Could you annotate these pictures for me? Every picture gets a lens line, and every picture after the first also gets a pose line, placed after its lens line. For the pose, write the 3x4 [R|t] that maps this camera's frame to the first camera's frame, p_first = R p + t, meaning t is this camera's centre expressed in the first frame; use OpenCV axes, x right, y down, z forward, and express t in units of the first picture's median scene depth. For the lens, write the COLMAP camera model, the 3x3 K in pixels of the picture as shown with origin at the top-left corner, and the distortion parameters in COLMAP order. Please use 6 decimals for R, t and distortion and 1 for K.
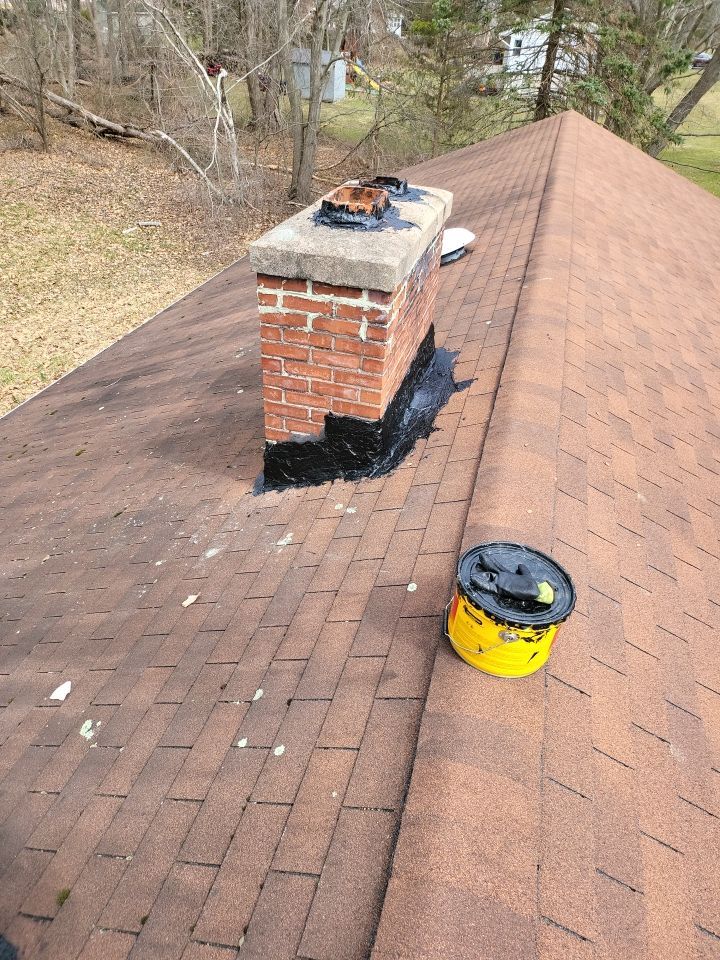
lens RADIAL K [[668.3, 0, 365.9], [0, 668.3, 480.5], [0, 0, 1]] dist [0.046511, -0.037098]
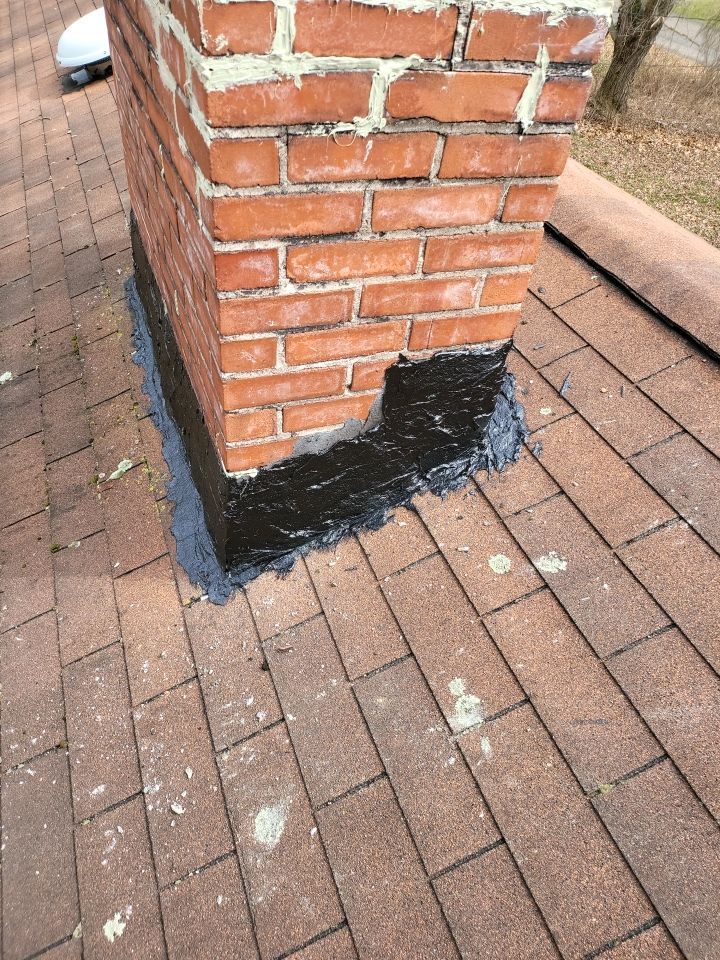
lens RADIAL K [[668.3, 0, 358.9], [0, 668.3, 481.7], [0, 0, 1]] dist [0.046511, -0.037098]
pose [[0.808186, -0.383592, 0.446869, -0.288582], [0.291950, 0.919942, 0.261672, -0.149747], [-0.511469, -0.081016, 0.855474, 0.690508]]
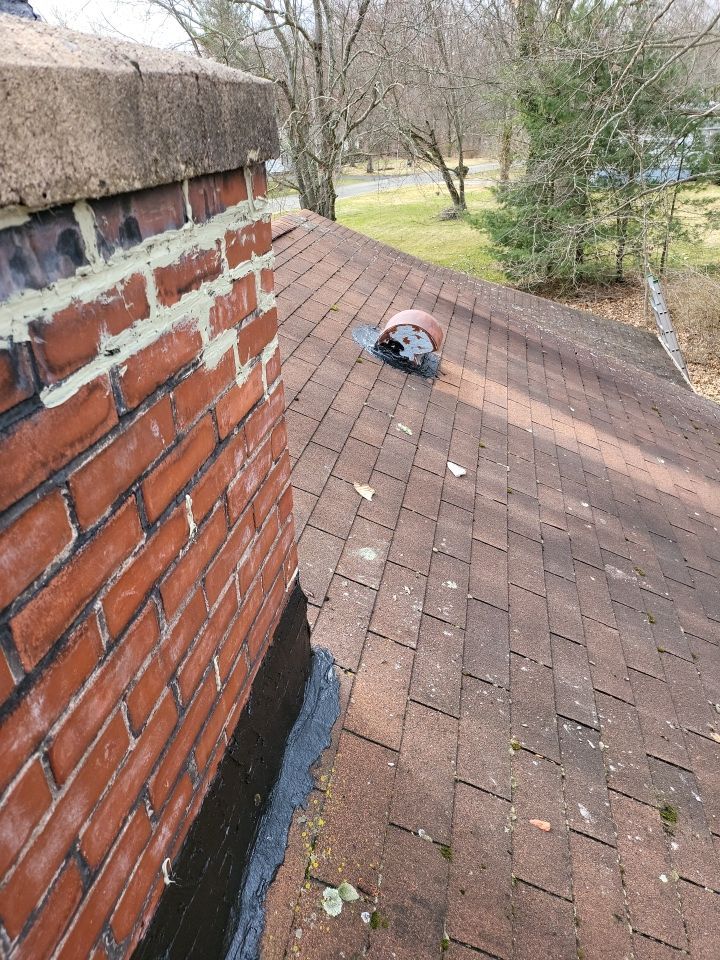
lens RADIAL K [[668.3, 0, 358.7], [0, 668.3, 480.0], [0, 0, 1]] dist [0.046511, -0.037098]
pose [[-0.996730, 0.008962, -0.080311, -0.169256], [-0.067593, 0.452205, 0.889349, -0.547153], [0.044288, 0.891869, -0.450120, 1.269202]]
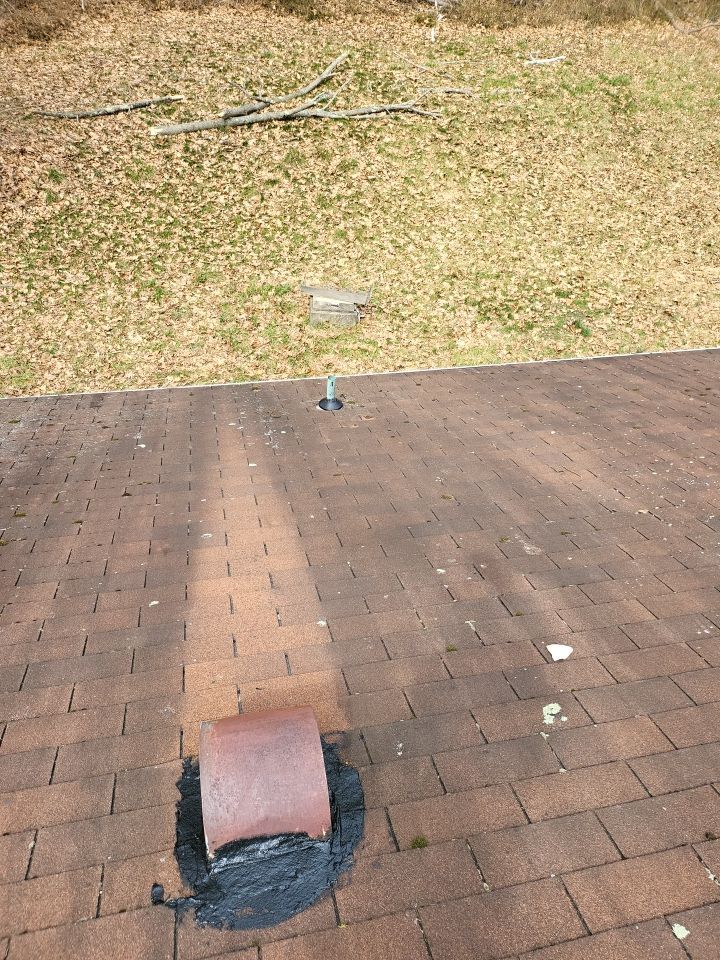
lens RADIAL K [[668.3, 0, 357.2], [0, 668.3, 476.3], [0, 0, 1]] dist [0.046511, -0.037098]
pose [[0.459984, 0.606738, -0.648293, -0.111871], [-0.540941, 0.770474, 0.337272, -0.021628], [0.704129, 0.195549, 0.682615, 0.124280]]
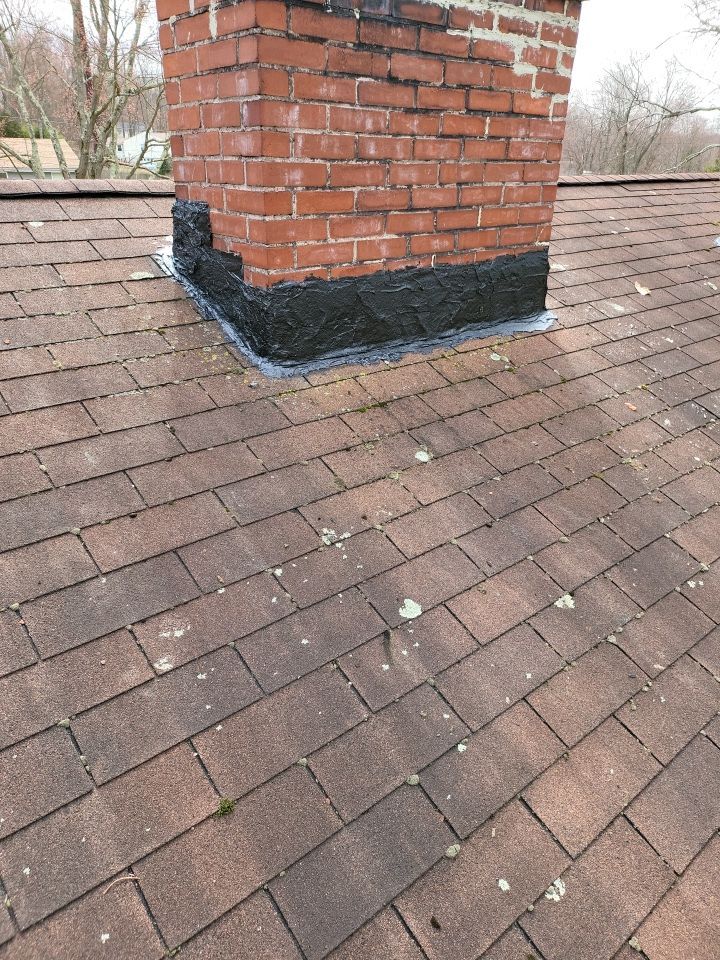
lens RADIAL K [[668.3, 0, 360.7], [0, 668.3, 481.6], [0, 0, 1]] dist [0.046511, -0.037098]
pose [[-0.815235, -0.306156, 0.491589, -0.512715], [0.283349, 0.529443, 0.799627, -0.716111], [-0.505080, 0.791175, -0.344872, 1.819136]]
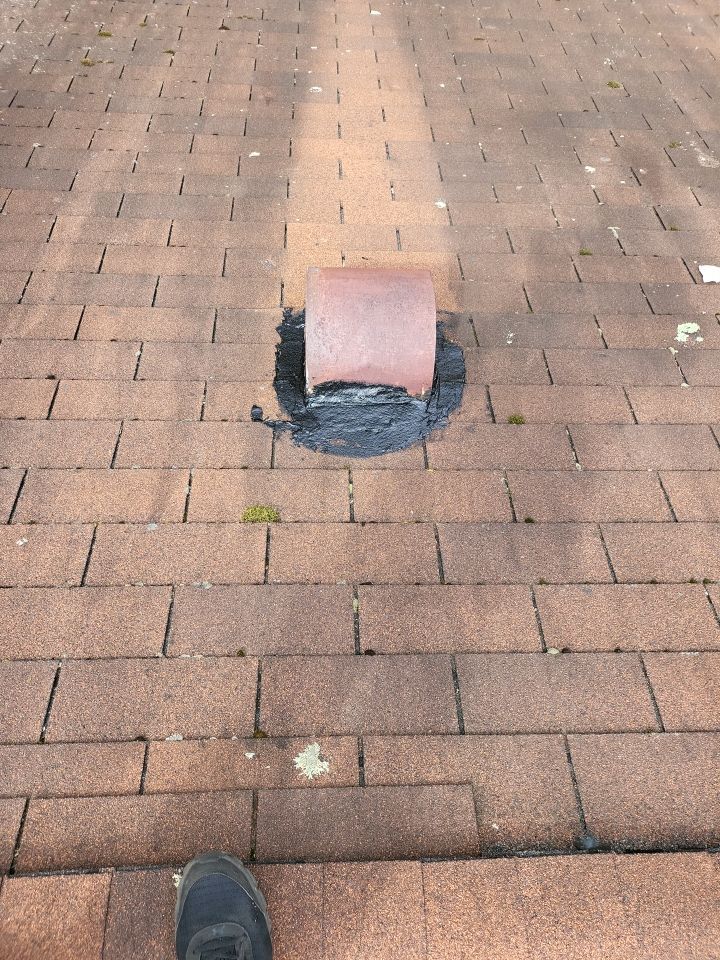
lens RADIAL K [[668.3, 0, 349.5], [0, 668.3, 475.3], [0, 0, 1]] dist [0.046511, -0.037098]
pose [[0.273191, 0.913269, -0.302168, -0.099317], [-0.574873, 0.406853, 0.709923, 0.080543], [0.771289, -0.020237, 0.636163, 0.150363]]
